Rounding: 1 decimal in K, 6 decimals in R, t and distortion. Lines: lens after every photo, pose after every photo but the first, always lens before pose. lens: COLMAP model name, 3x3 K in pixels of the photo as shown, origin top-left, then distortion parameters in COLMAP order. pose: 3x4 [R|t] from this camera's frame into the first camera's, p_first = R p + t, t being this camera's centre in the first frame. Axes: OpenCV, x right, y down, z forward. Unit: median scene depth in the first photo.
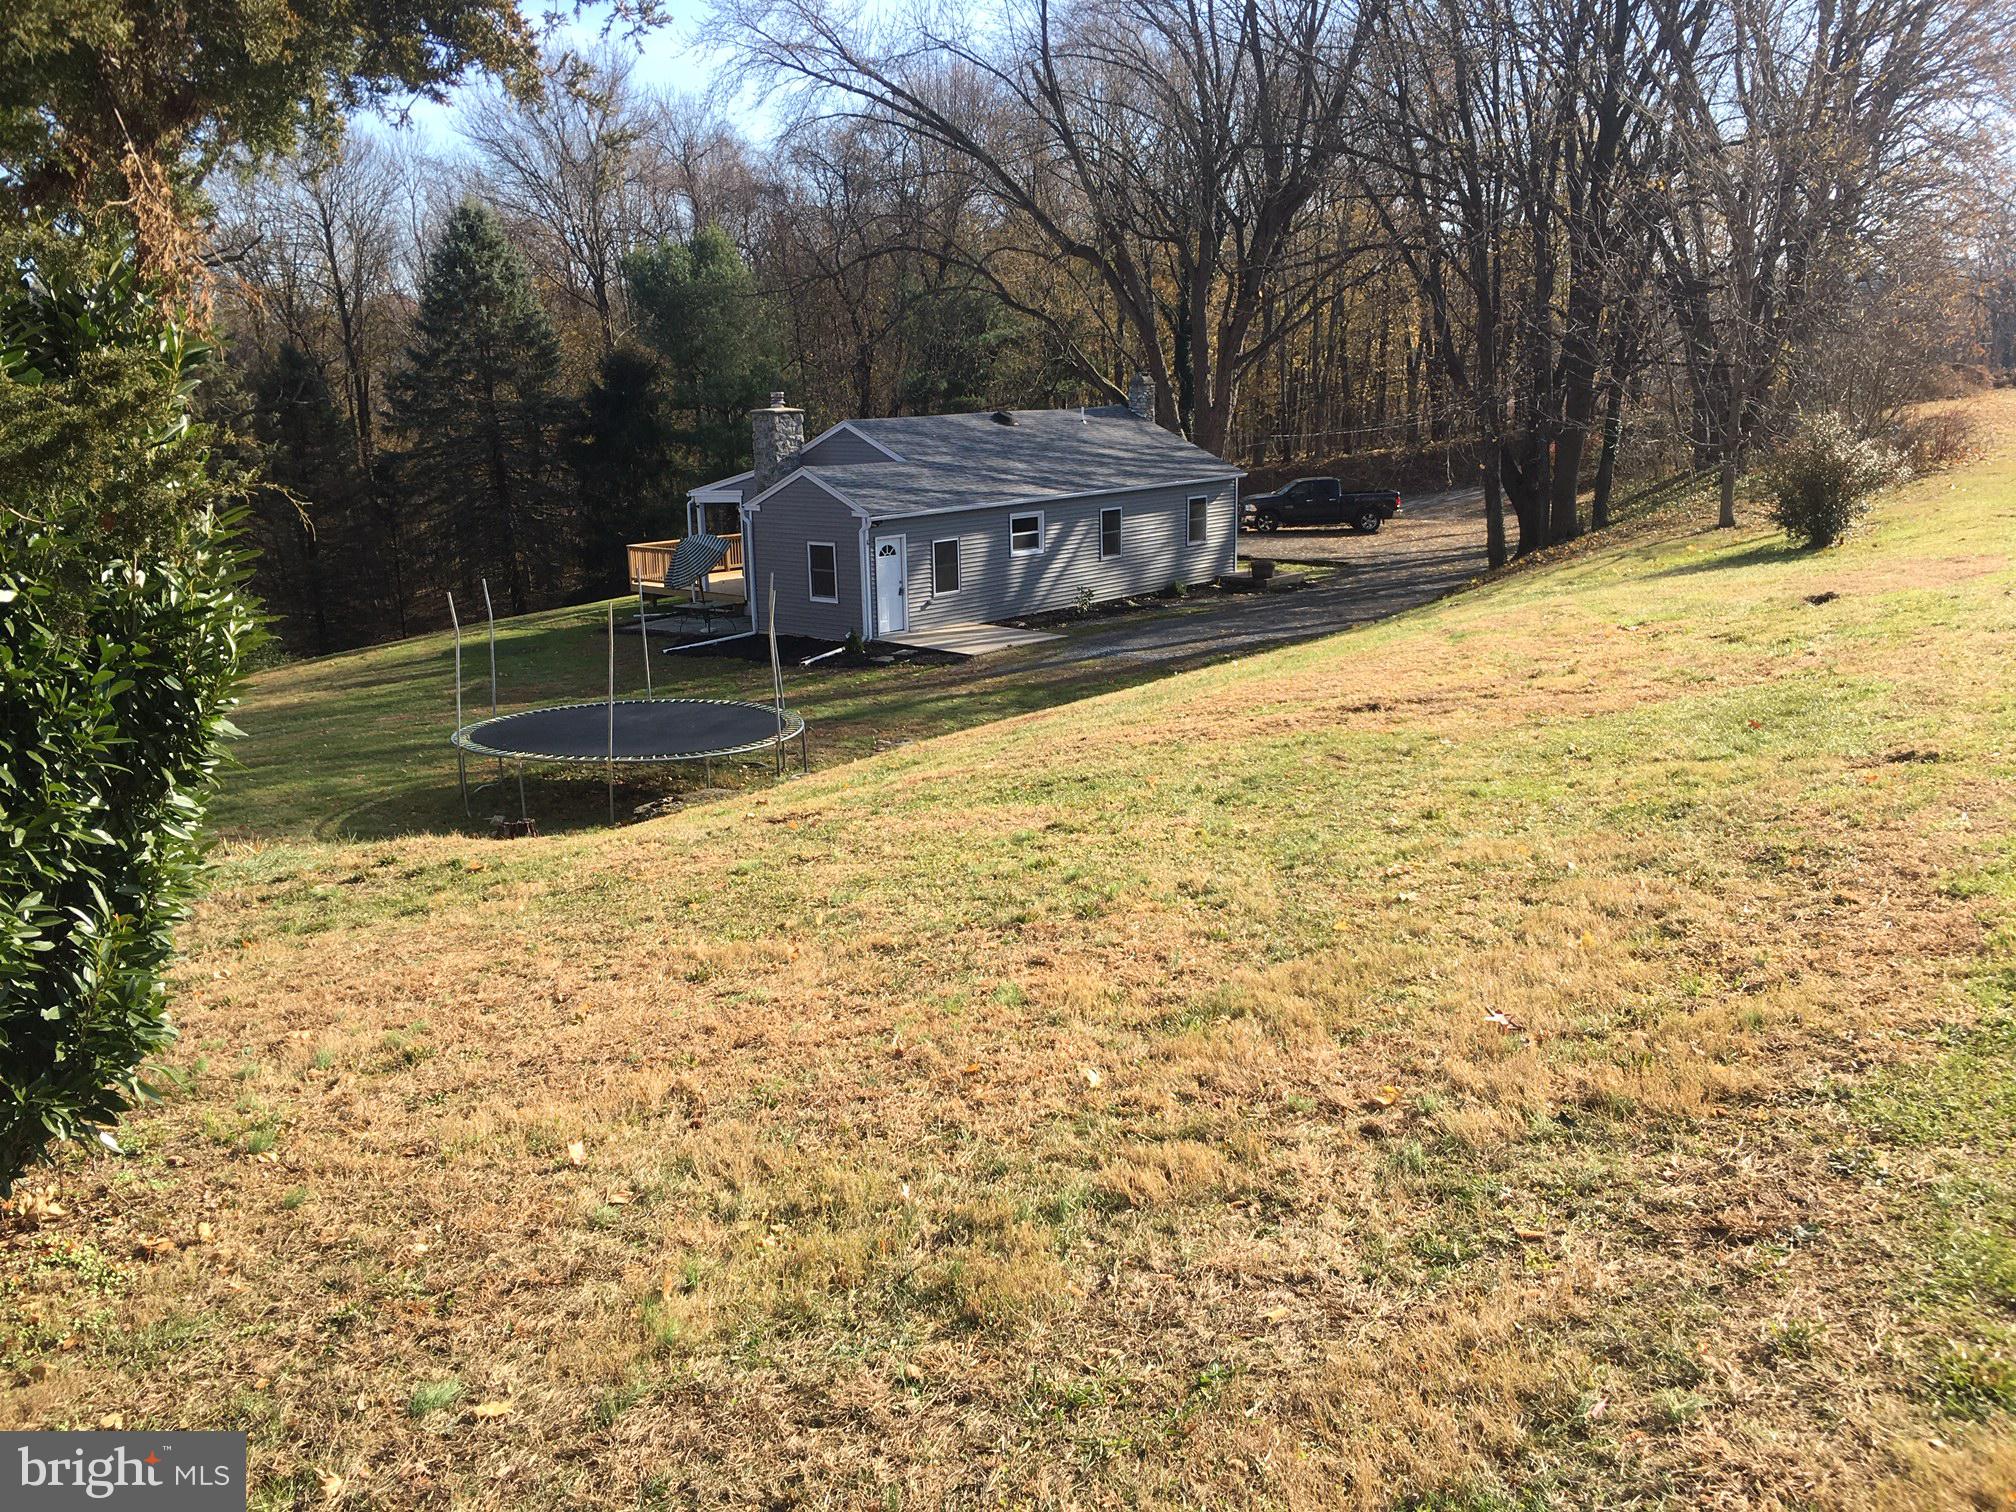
lens RADIAL K [[1697.5, 0, 1009.9], [0, 1697.5, 758.3], [0, 0, 1]] dist [0.001428, -0.097672]
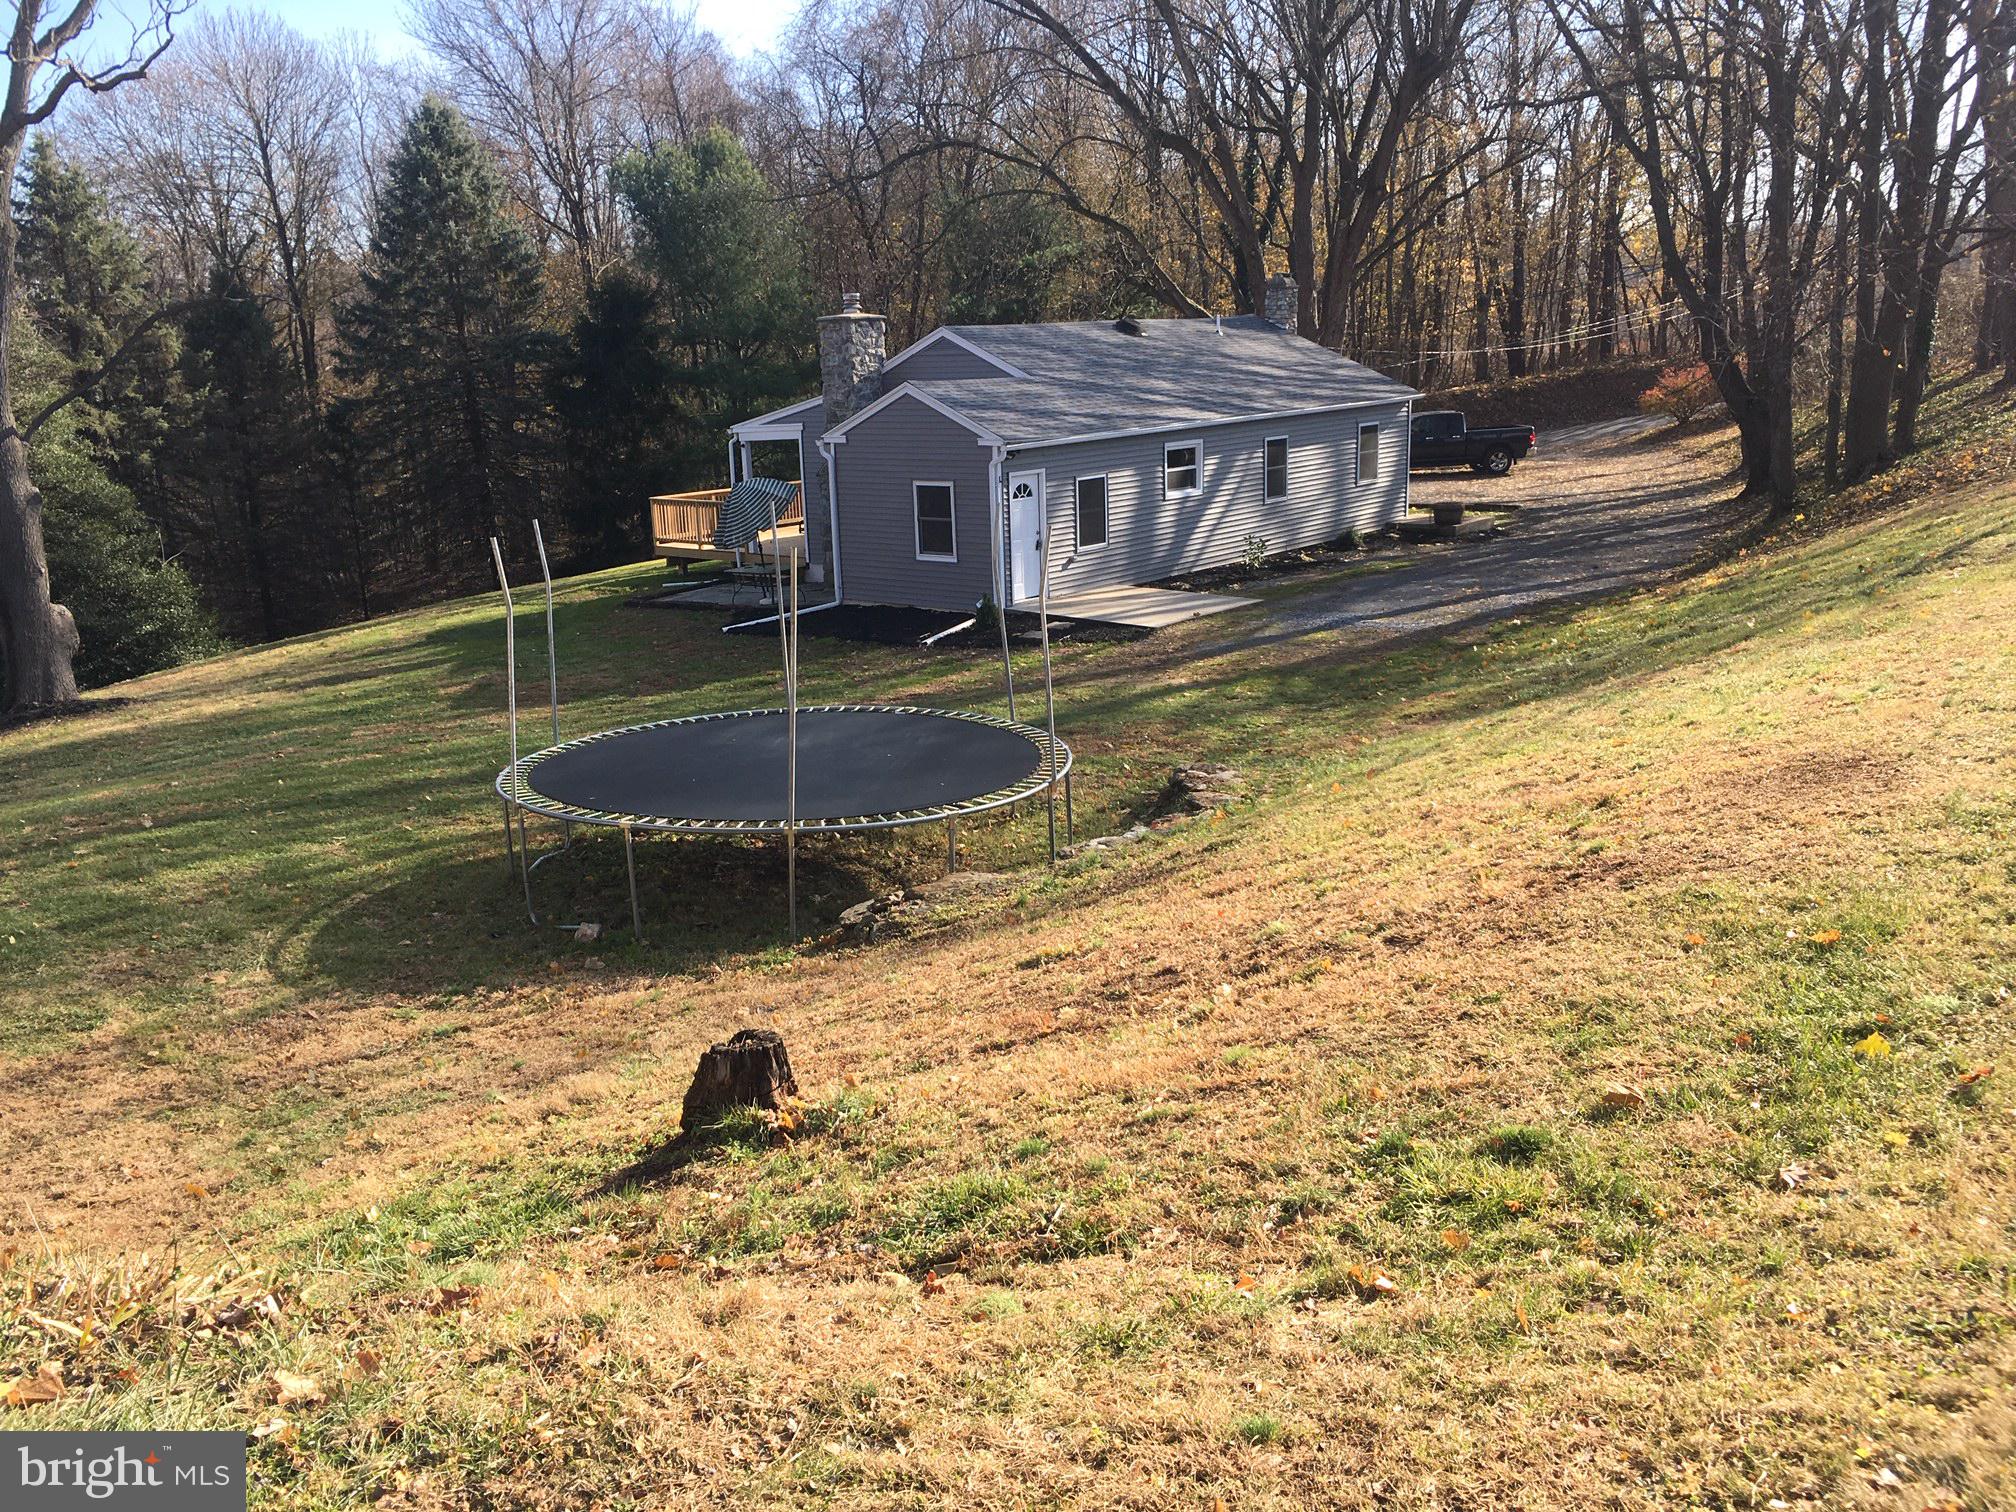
lens RADIAL K [[1697.5, 0, 1009.9], [0, 1697.5, 758.3], [0, 0, 1]] dist [0.001428, -0.097672]
pose [[0.999483, -0.019921, 0.025227, -0.084135], [0.019459, 0.999641, 0.018421, -0.014767], [-0.025585, -0.017920, 0.999512, 0.205883]]
